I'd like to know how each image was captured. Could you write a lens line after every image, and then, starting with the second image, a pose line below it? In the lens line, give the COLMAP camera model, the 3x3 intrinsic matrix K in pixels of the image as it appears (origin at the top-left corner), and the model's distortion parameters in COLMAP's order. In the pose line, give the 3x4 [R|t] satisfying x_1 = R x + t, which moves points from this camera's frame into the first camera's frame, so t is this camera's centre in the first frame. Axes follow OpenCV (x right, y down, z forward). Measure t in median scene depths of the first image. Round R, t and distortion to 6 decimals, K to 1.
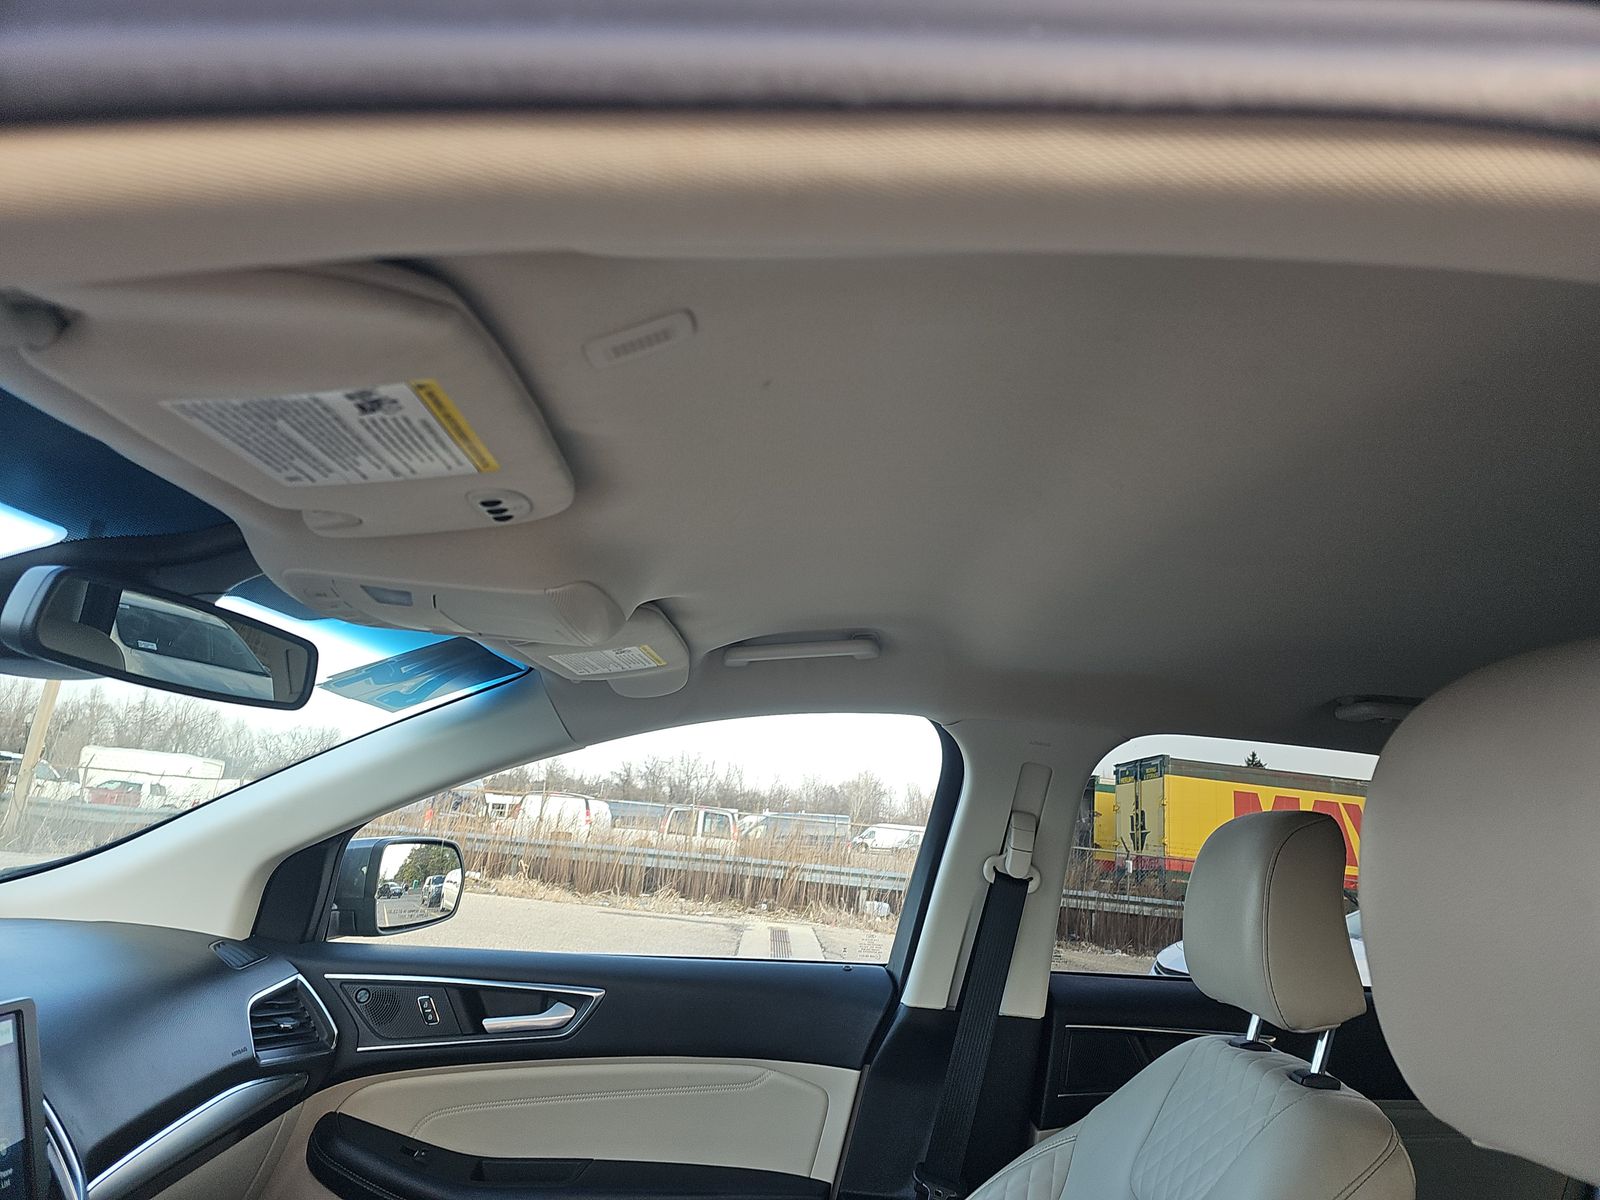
lens RADIAL K [[1062.8, 0, 811.6], [0, 1062.8, 591.3], [0, 0, 1]] dist [0.050628, -0.044083]
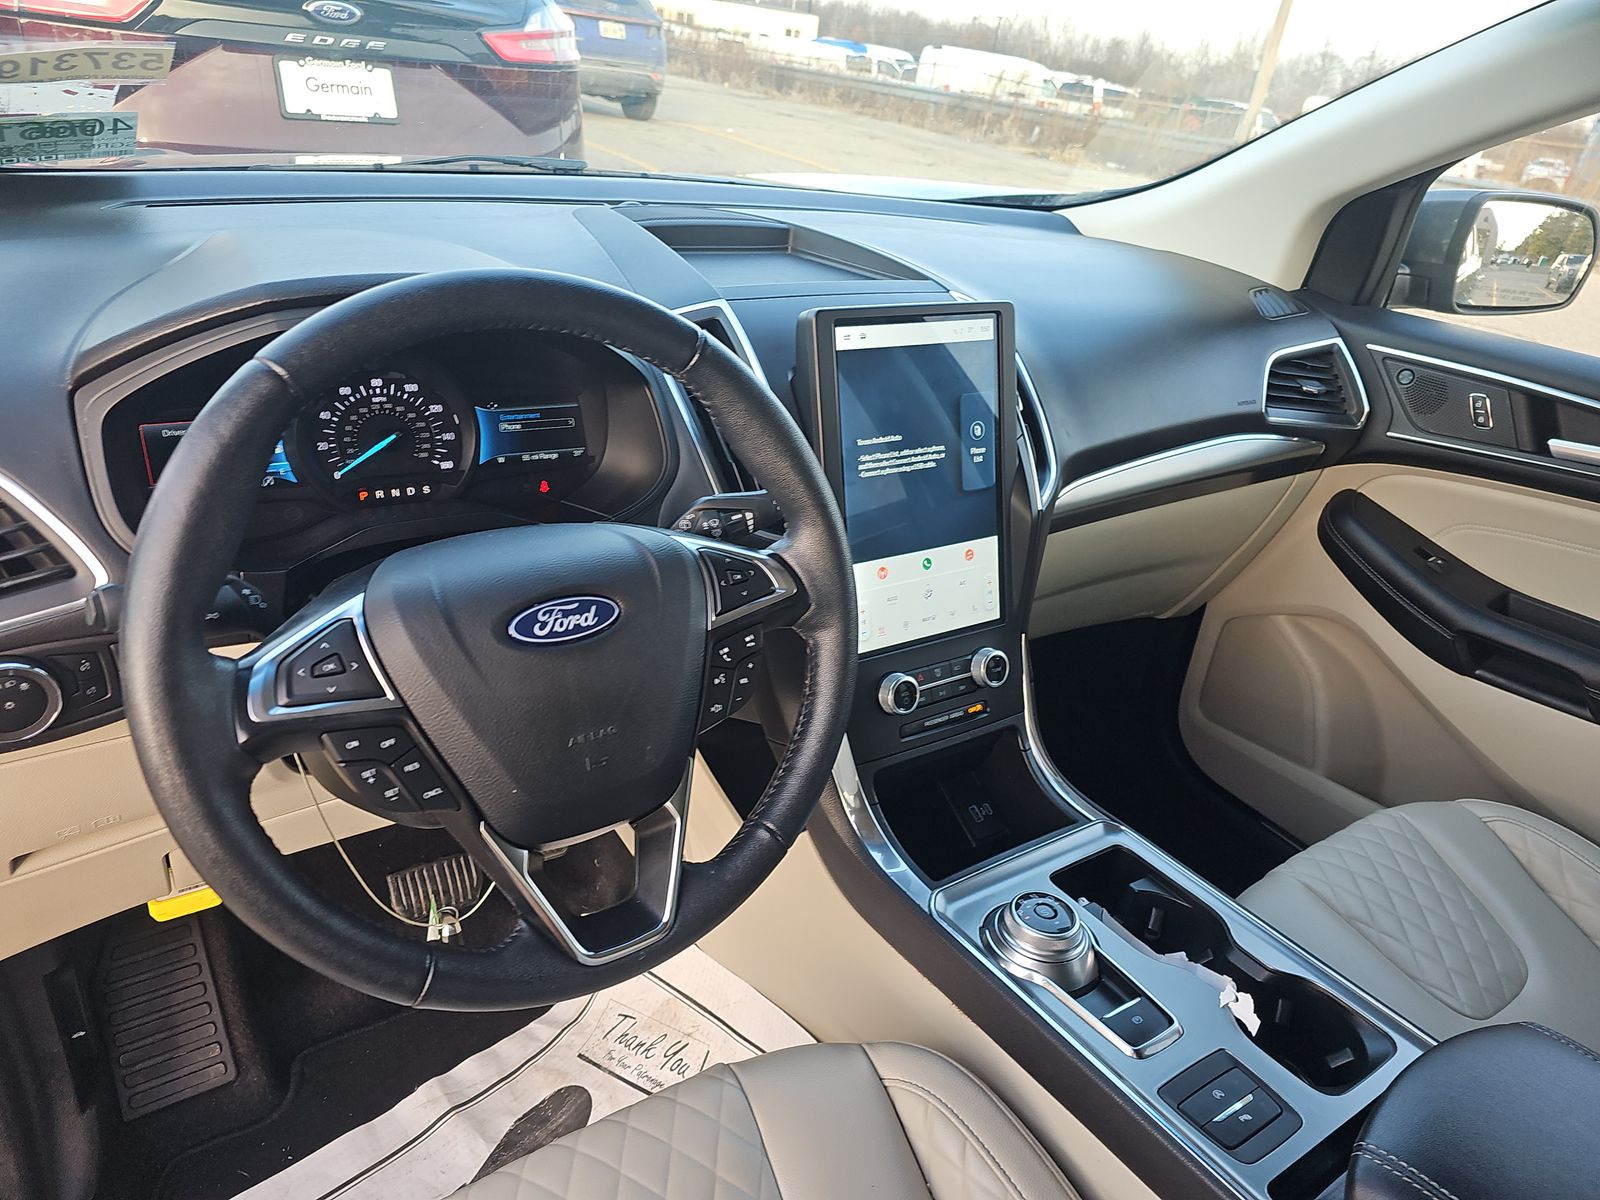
lens RADIAL K [[1062.8, 0, 794.2], [0, 1062.8, 602.6], [0, 0, 1]] dist [0.050628, -0.044083]
pose [[0.540982, 0.366165, -0.757140, 0.033131], [0.107554, 0.862737, 0.494082, 0.051111], [0.834128, -0.348723, 0.427343, 0.152829]]
